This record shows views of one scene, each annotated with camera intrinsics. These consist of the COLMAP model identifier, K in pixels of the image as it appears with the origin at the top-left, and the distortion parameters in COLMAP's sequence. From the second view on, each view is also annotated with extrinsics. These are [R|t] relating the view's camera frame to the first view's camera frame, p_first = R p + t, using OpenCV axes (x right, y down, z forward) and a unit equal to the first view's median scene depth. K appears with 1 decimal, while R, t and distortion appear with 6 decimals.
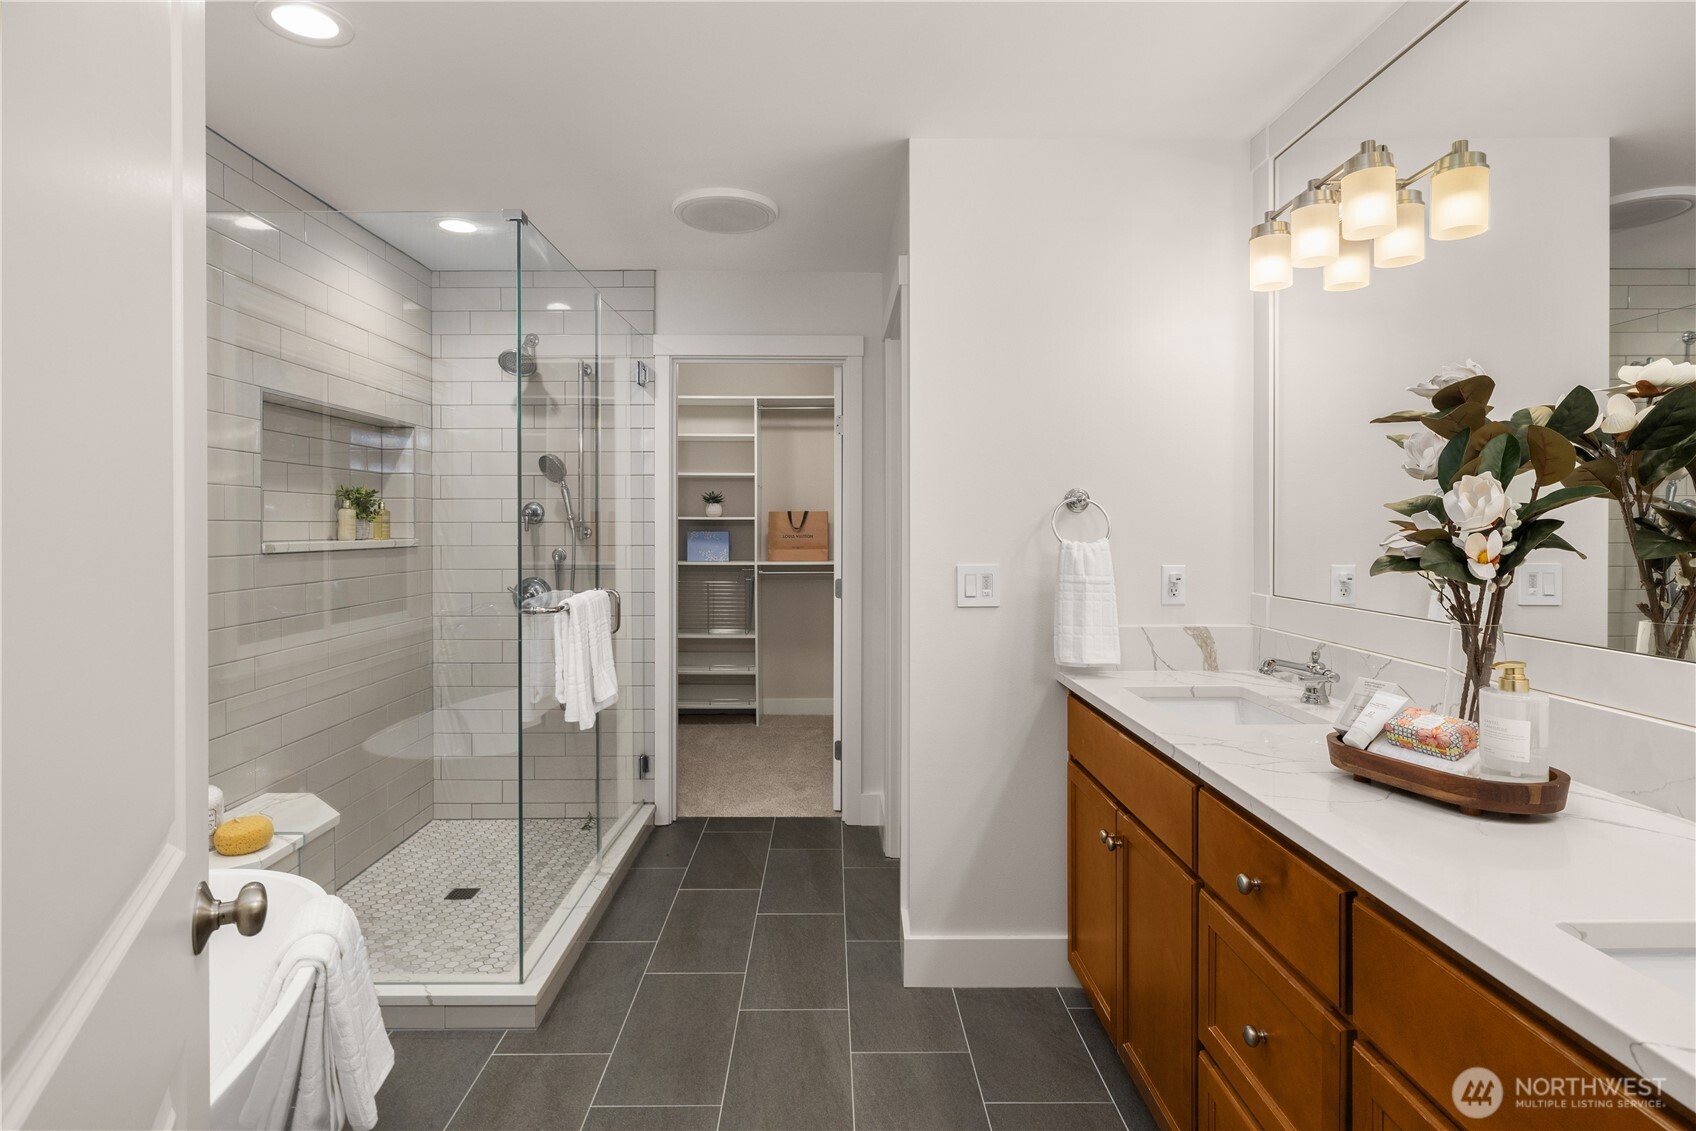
lens RADIAL K [[885.2, 0, 845.2], [0, 885.2, 528.7], [0, 0, 1]] dist [-0.000612, 0.000104]
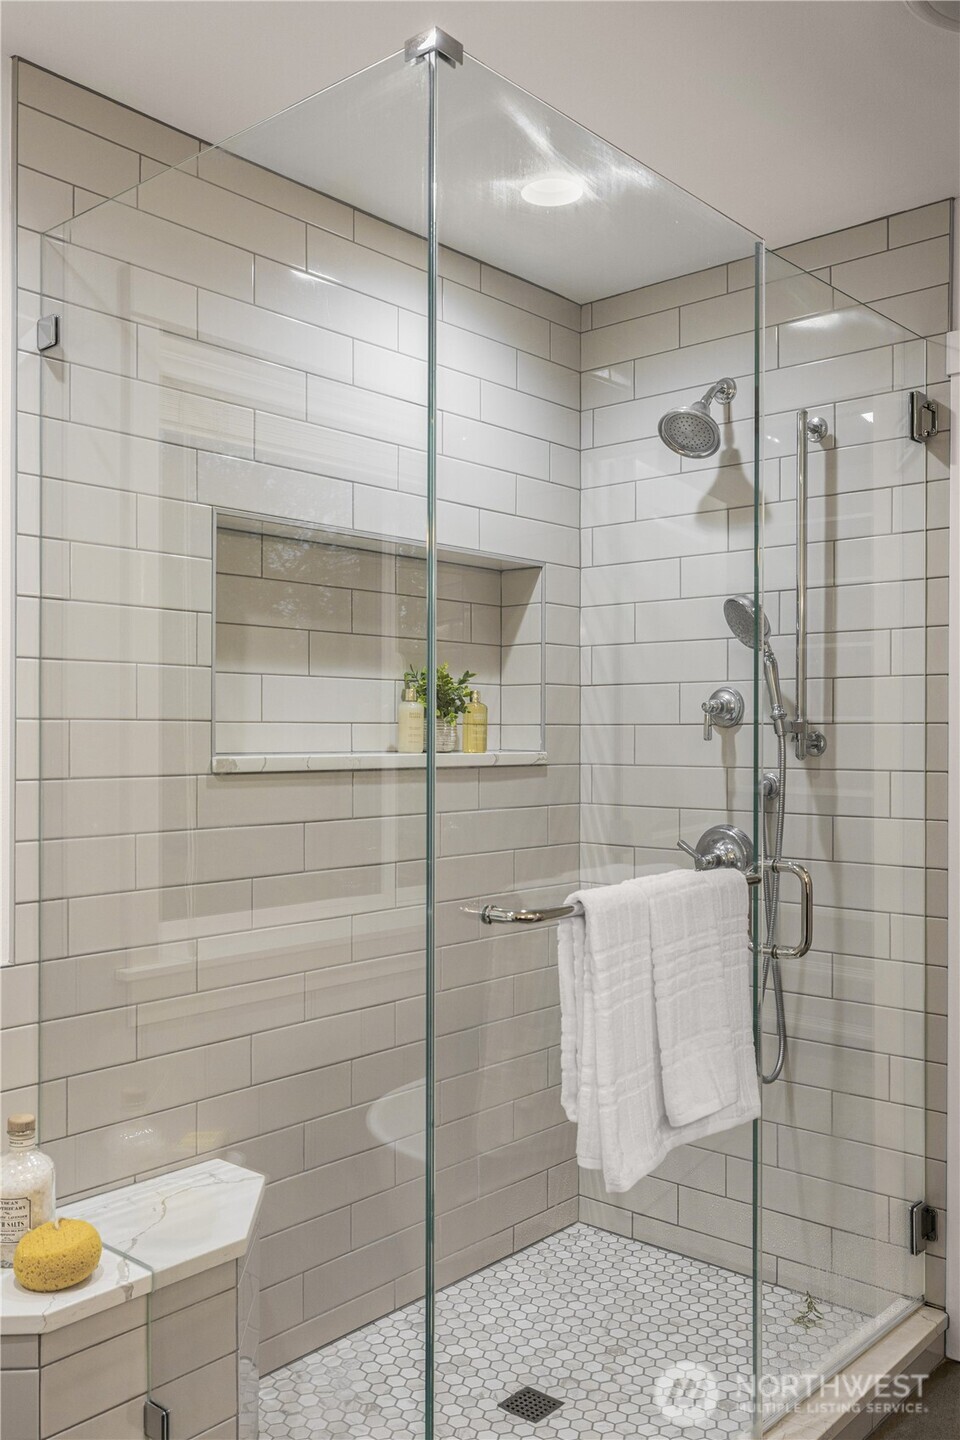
lens RADIAL K [[1236.1, 0, 481.1], [0, 1236.1, 726.5], [0, 0, 1]] dist [-0.006445, -0.005142]
pose [[0.744270, -0.003057, -0.667872, 0.048330], [-0.003804, 0.999954, -0.008815, 0.001955], [0.667868, 0.009101, 0.744224, 0.373681]]
